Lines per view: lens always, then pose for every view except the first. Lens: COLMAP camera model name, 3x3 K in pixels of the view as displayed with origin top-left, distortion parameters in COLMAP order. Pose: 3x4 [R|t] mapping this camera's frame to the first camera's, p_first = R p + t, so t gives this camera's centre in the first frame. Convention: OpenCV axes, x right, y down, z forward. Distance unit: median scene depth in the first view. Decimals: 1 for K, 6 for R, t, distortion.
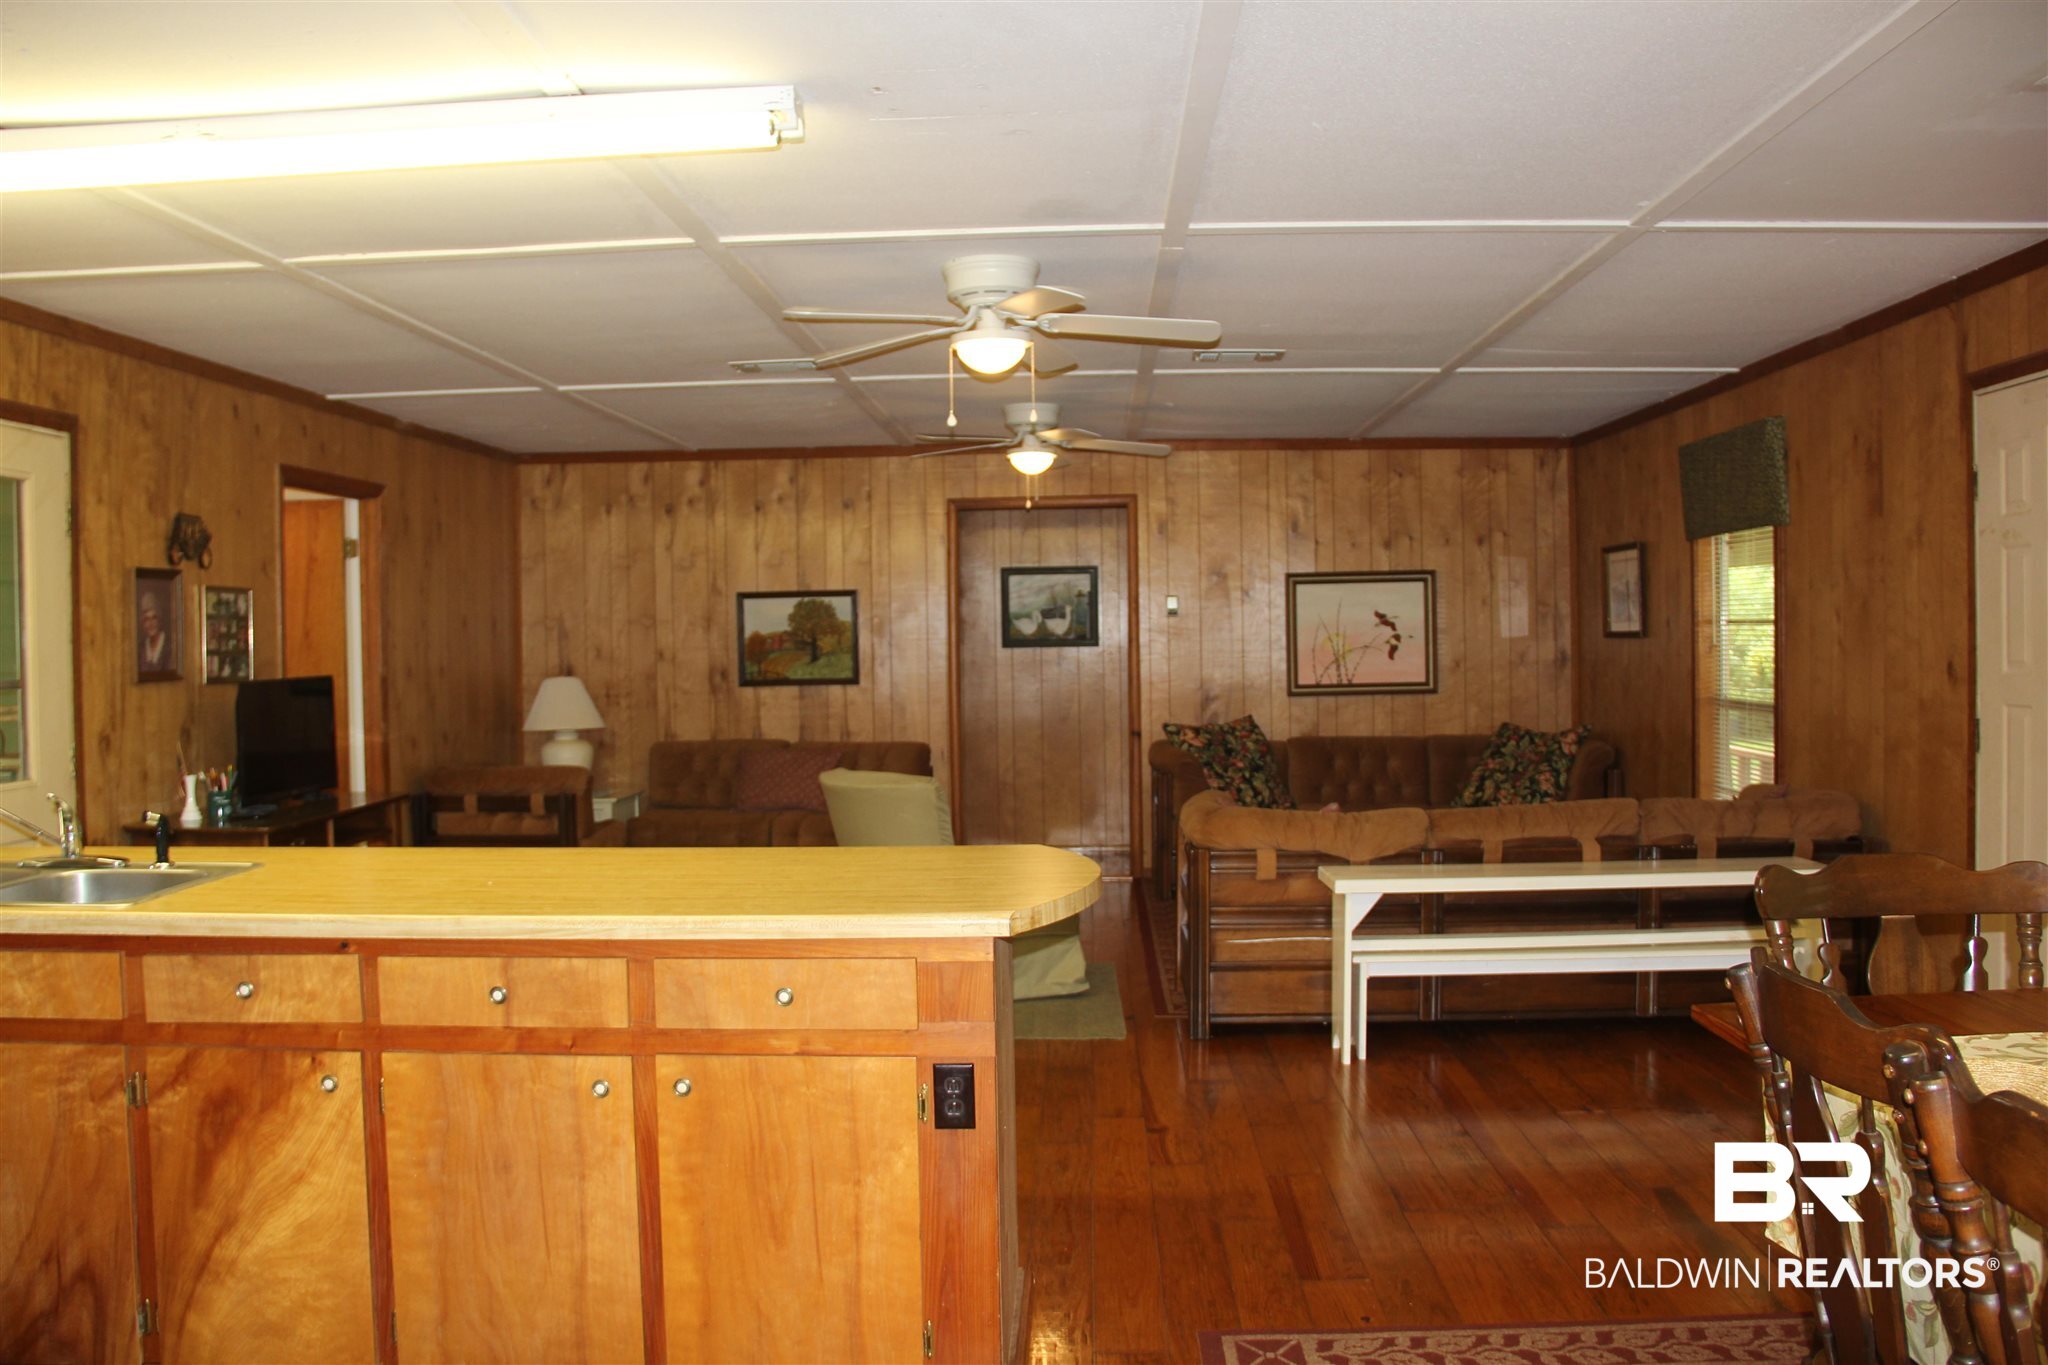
lens RADIAL K [[1681.7, 0, 1038.6], [0, 1681.7, 672.8], [0, 0, 1]] dist [-0.173582, 0.112621]
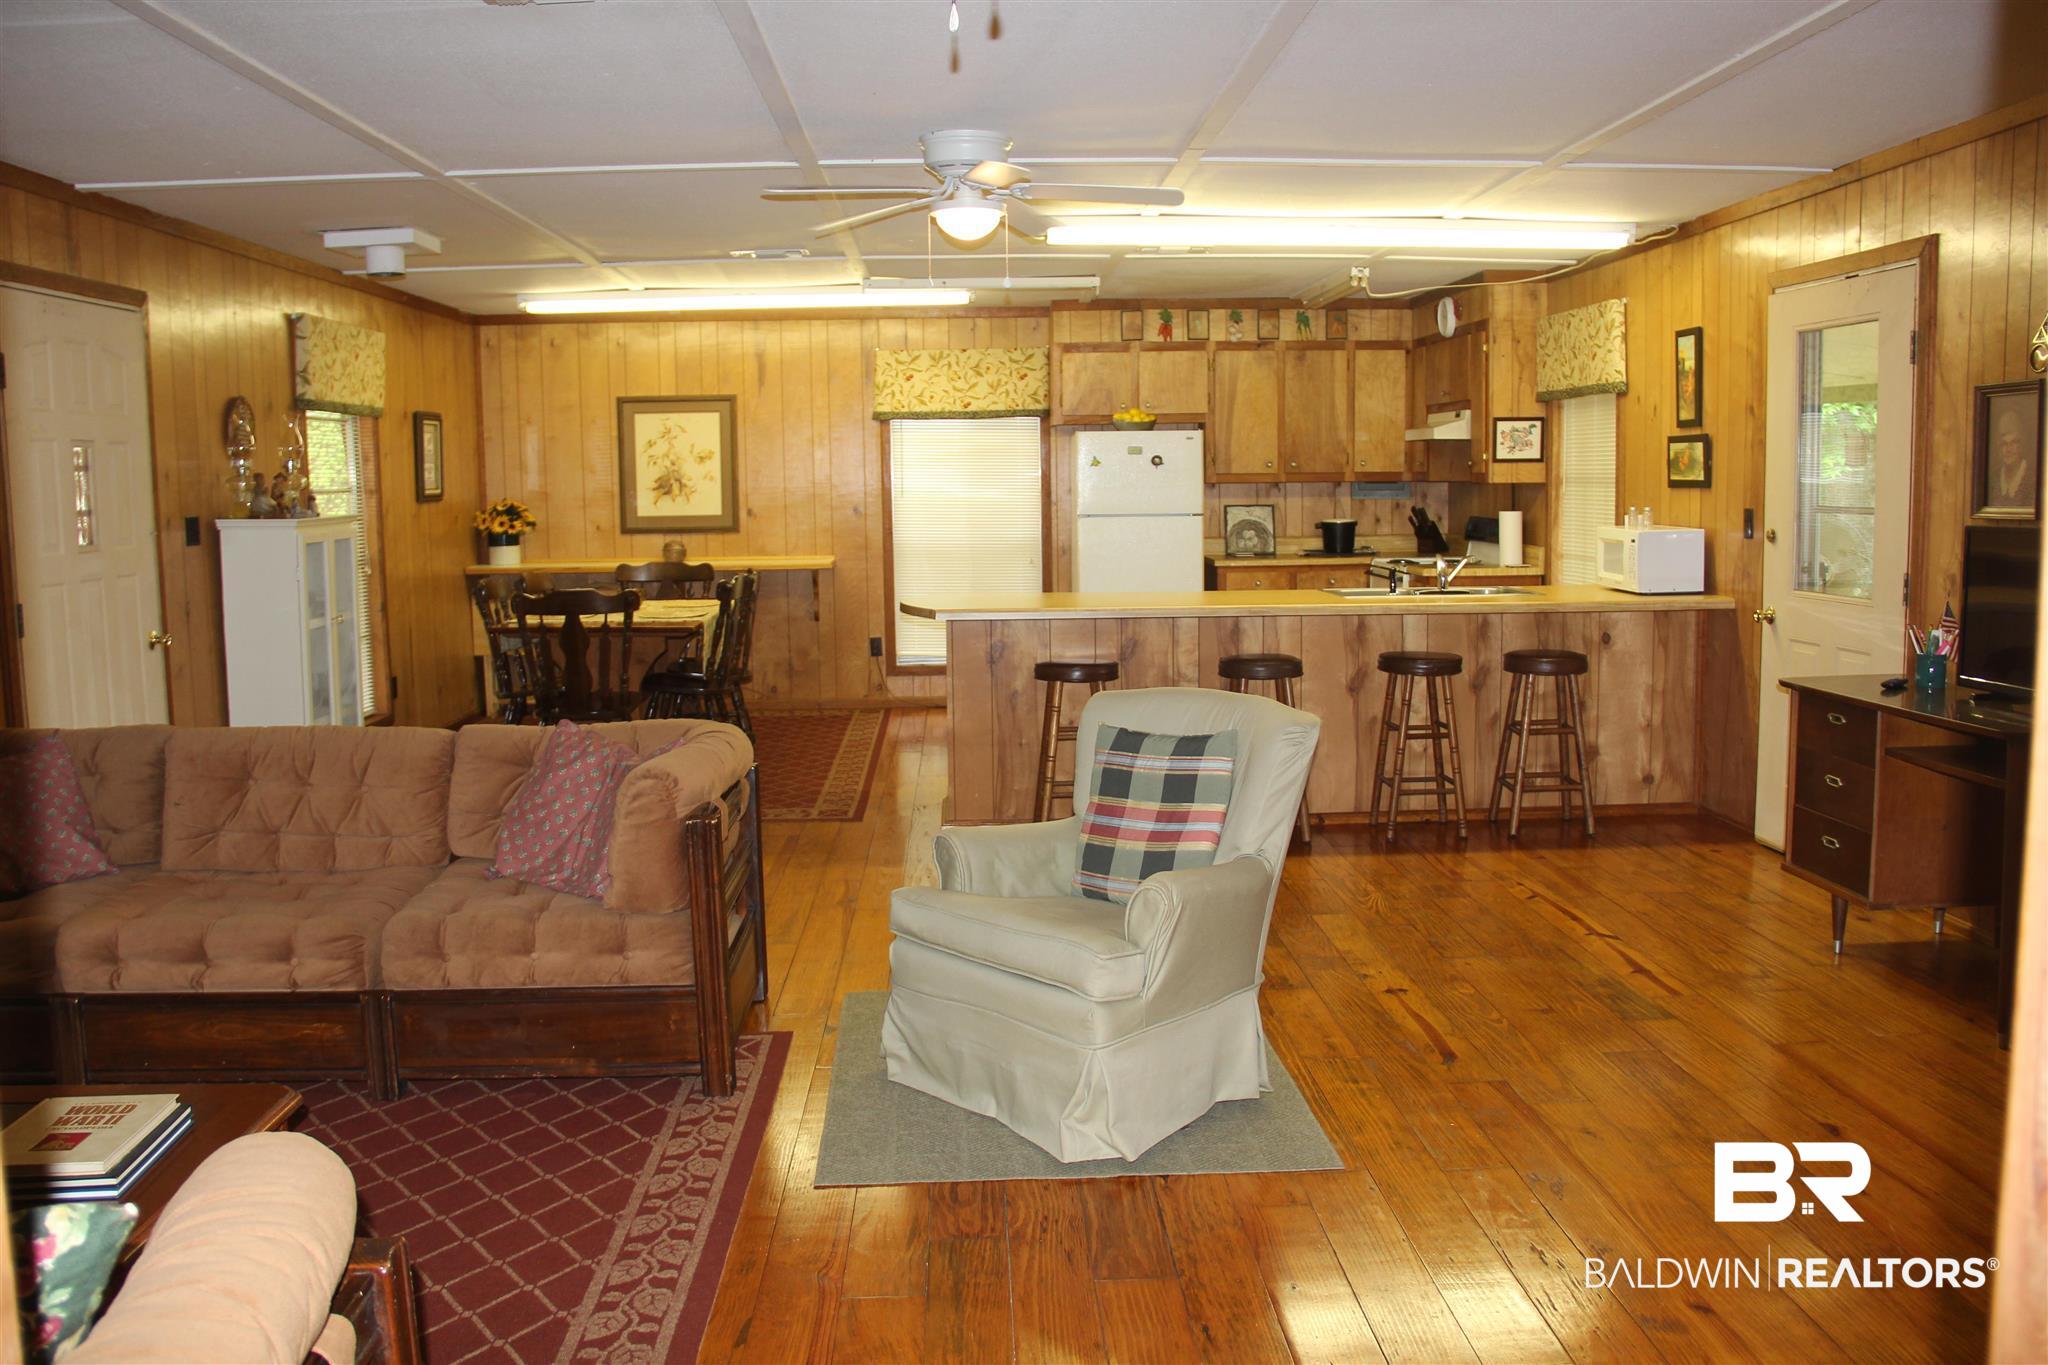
lens RADIAL K [[1681.7, 0, 1019.2], [0, 1681.7, 668.9], [0, 0, 1]] dist [-0.173582, 0.112621]
pose [[-0.997470, 0.037135, -0.060617, 0.006124], [0.028670, 0.990434, 0.134978, -0.026238], [0.065050, 0.132899, -0.988993, 1.069080]]
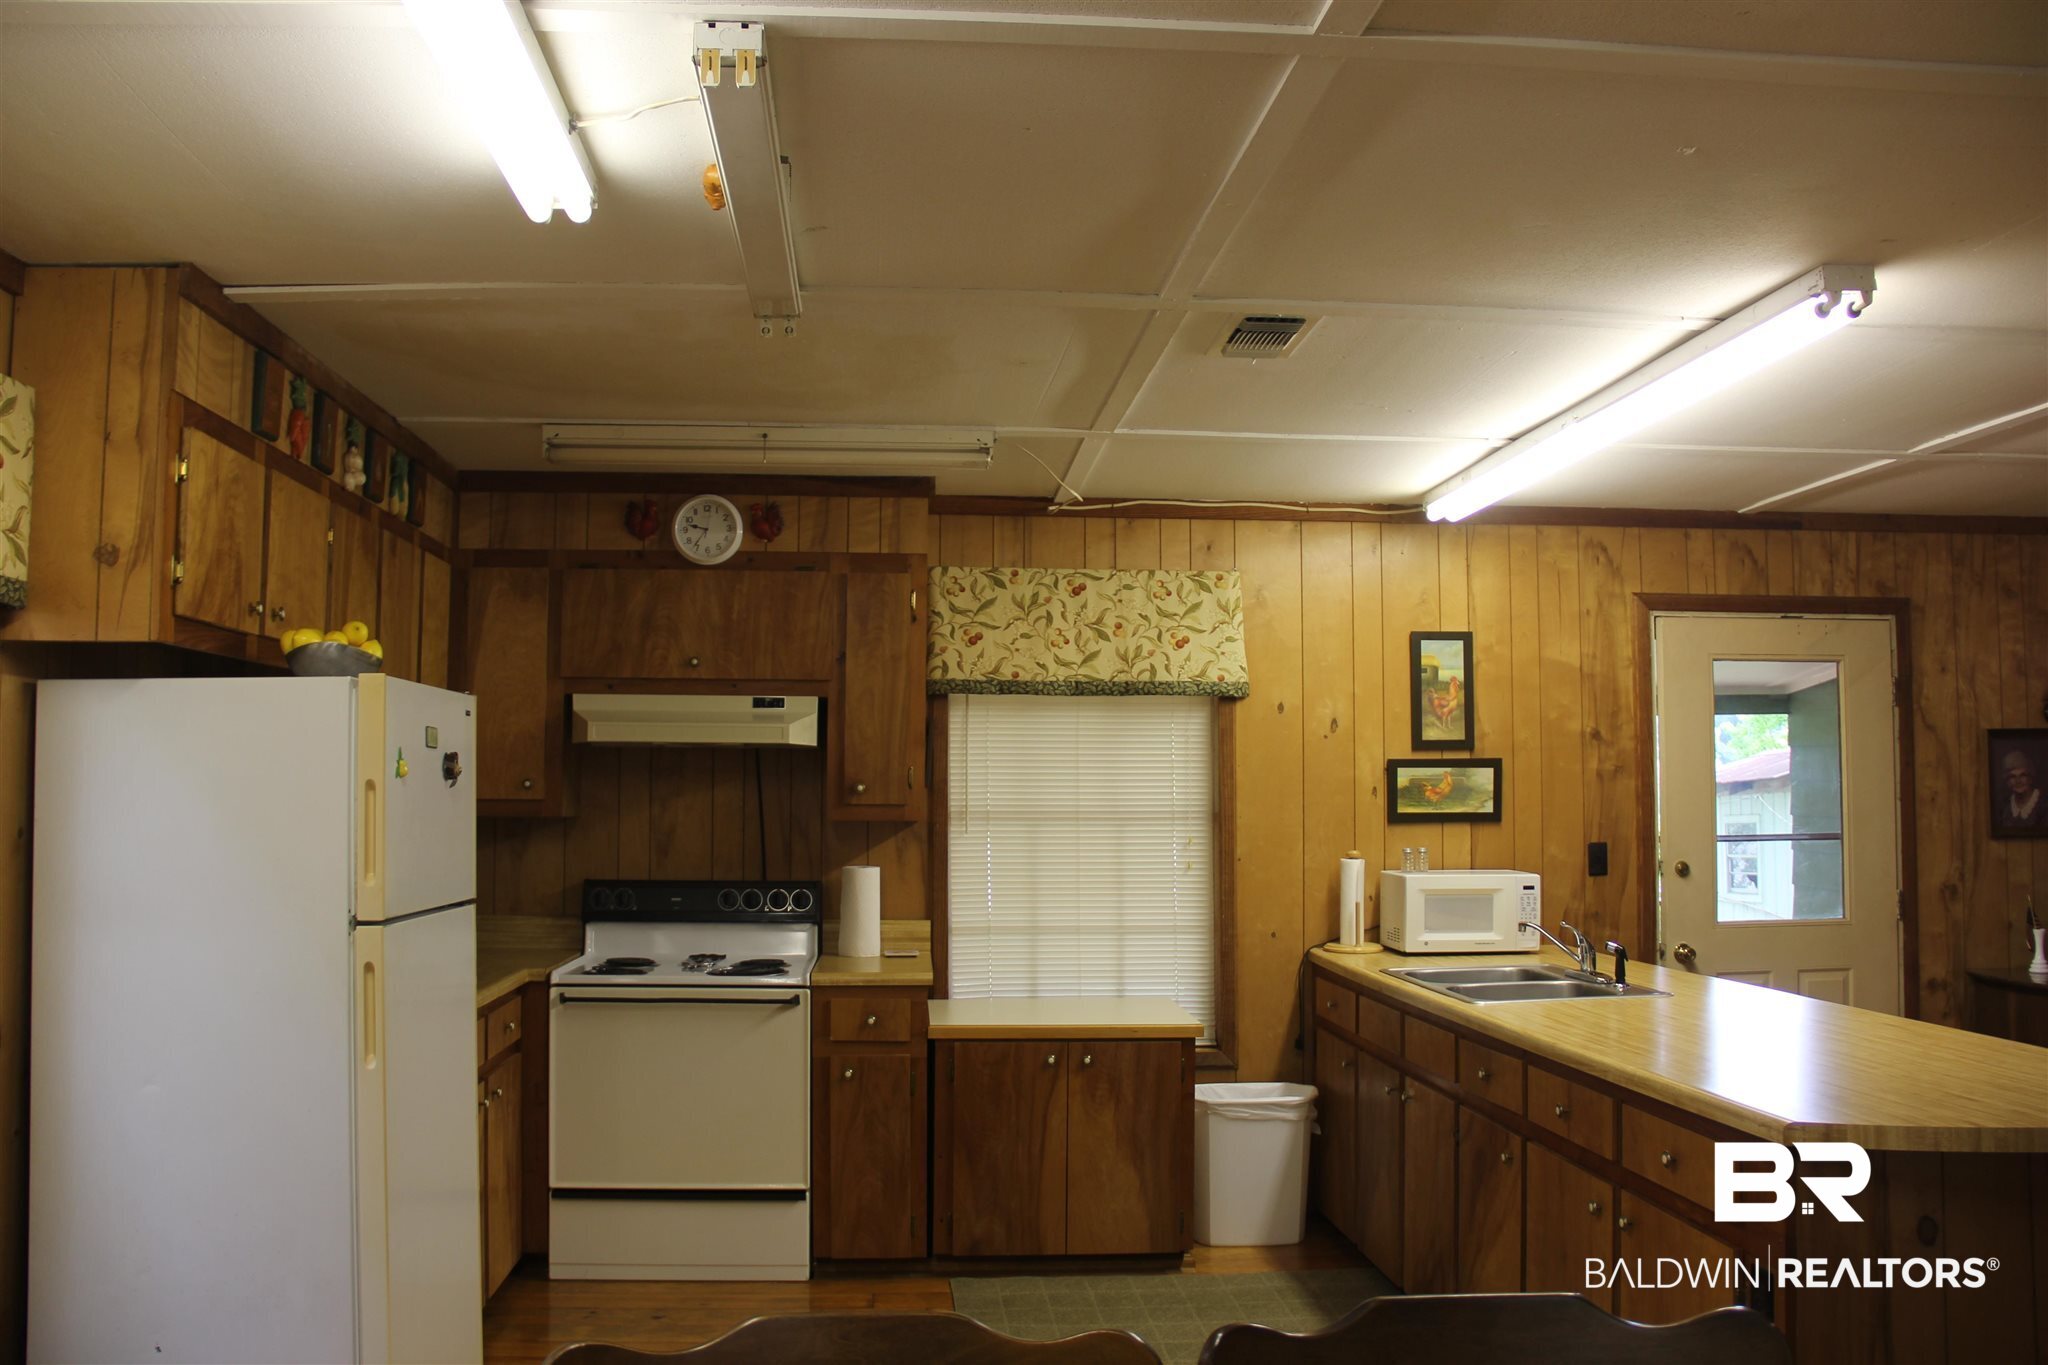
lens RADIAL K [[1681.7, 0, 987.3], [0, 1681.7, 684.2], [0, 0, 1]] dist [-0.173582, 0.112621]
pose [[0.092610, -0.052570, -0.994314, 0.252937], [-0.023552, 0.998210, -0.054970, -0.012512], [0.995424, 0.028509, 0.091206, 0.138804]]
